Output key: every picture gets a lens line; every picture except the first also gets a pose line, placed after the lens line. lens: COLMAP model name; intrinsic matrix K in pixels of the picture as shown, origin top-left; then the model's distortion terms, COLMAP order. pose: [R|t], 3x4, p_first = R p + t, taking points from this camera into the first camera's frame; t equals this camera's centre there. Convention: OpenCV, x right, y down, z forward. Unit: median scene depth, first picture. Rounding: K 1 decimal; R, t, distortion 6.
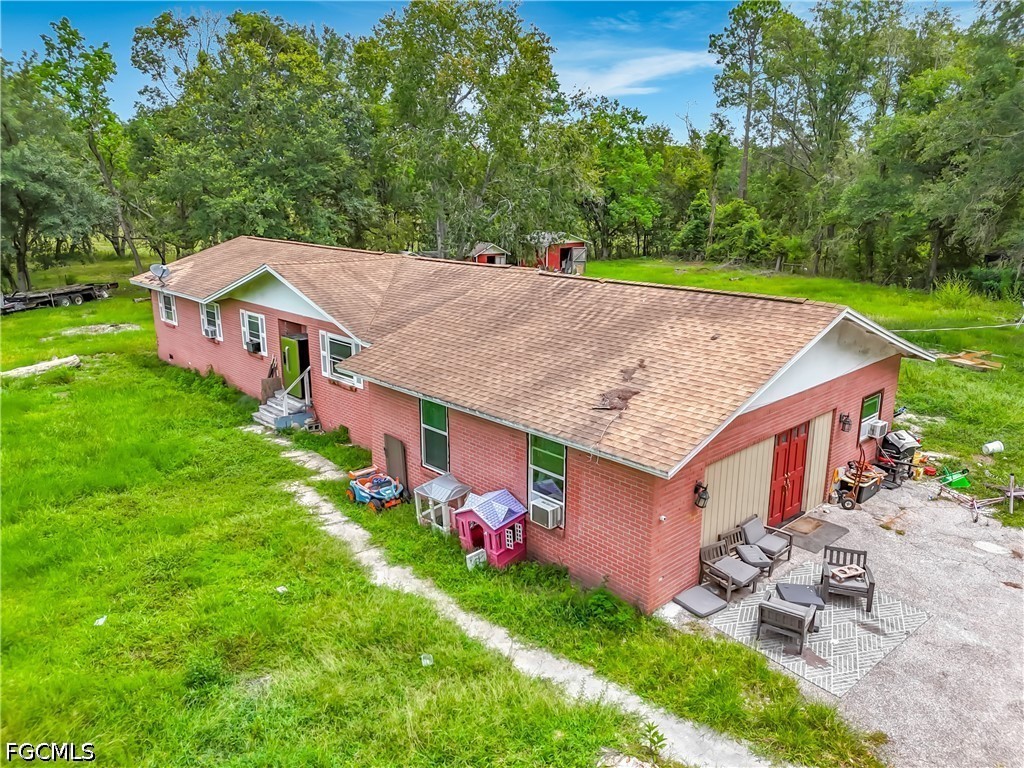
lens RADIAL K [[754.9, 0, 513.0], [0, 754.9, 382.3], [0, 0, 1]] dist [0.059425, -0.048998]
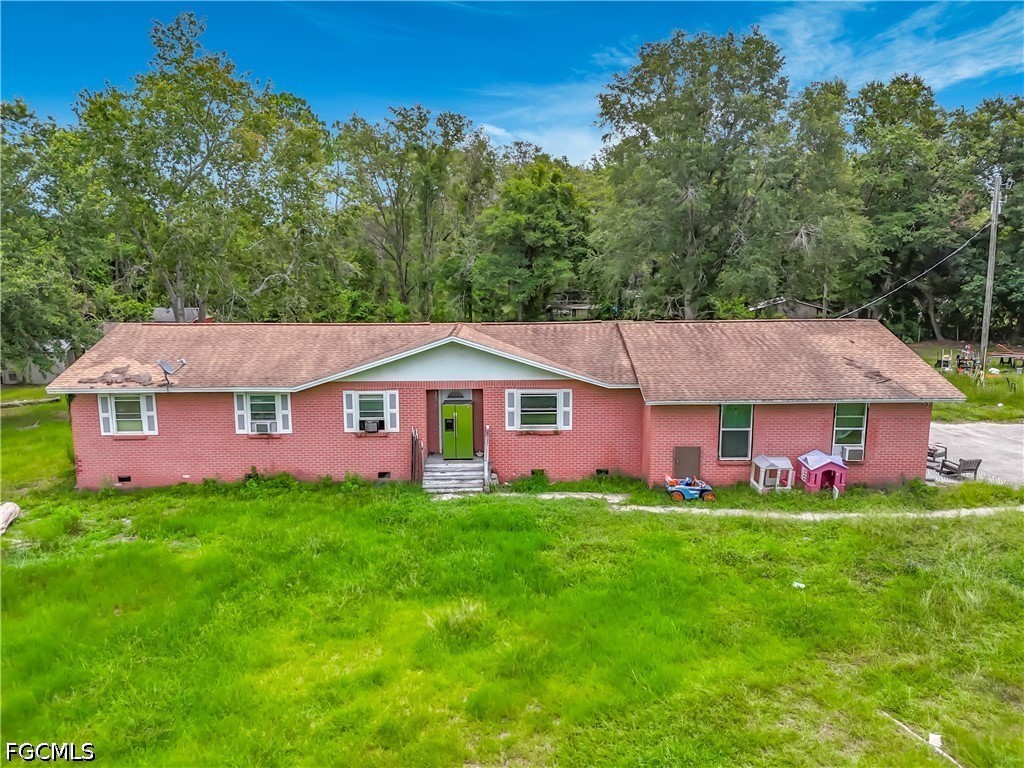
lens RADIAL K [[754.9, 0, 513.0], [0, 754.9, 382.3], [0, 0, 1]] dist [0.059425, -0.048998]
pose [[0.671627, -0.122771, 0.730647, -1.112265], [0.191242, 0.981483, -0.010875, -0.068683], [-0.715782, 0.147034, 0.682669, 0.249631]]
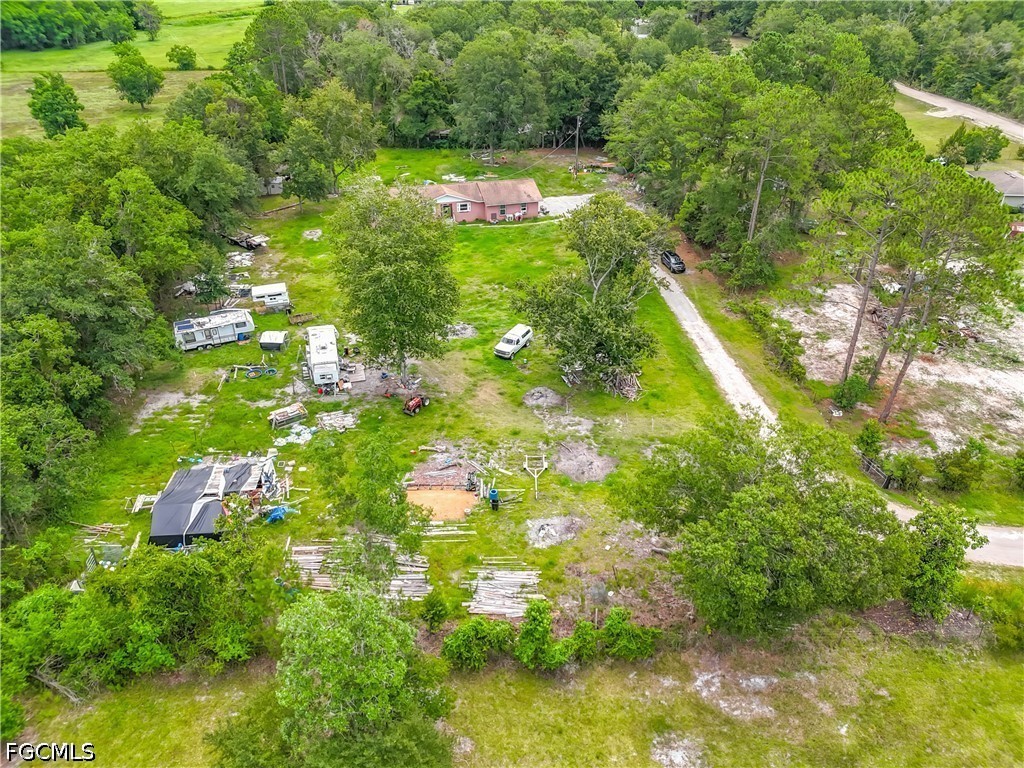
lens RADIAL K [[754.9, 0, 513.0], [0, 754.9, 382.3], [0, 0, 1]] dist [0.059425, -0.048998]
pose [[0.458474, -0.463056, 0.758538, -4.989424], [0.215886, 0.885994, 0.410376, -1.120375], [-0.862087, -0.024390, 0.506172, -2.204715]]
